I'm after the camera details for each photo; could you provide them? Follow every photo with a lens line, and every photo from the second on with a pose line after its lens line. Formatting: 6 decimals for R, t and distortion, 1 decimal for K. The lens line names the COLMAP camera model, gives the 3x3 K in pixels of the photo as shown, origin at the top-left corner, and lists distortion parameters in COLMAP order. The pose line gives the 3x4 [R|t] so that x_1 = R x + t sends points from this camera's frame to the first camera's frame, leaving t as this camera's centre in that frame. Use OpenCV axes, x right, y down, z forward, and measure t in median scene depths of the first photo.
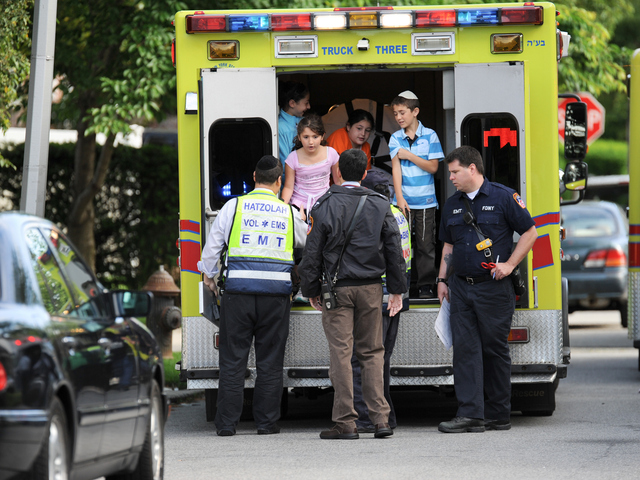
lens RADIAL K [[2672.5, 0, 320.0], [0, 2672.5, 240.0], [0, 0, 1]] dist [0.883532, -13.505628]
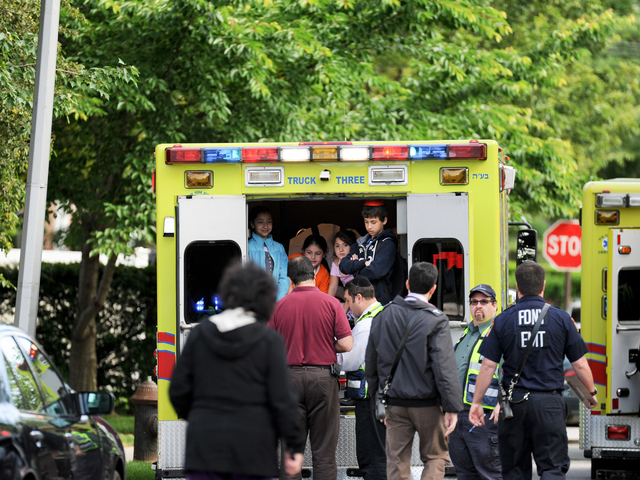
lens RADIAL K [[2672.5, 0, 320.0], [0, 2672.5, 240.0], [0, 0, 1]] dist [0.883532, -13.505628]
pose [[0.999870, 0.008205, -0.013901, 0.028770], [-0.008838, 0.998898, -0.046100, 0.004704], [0.013508, 0.046217, 0.998840, -0.099699]]
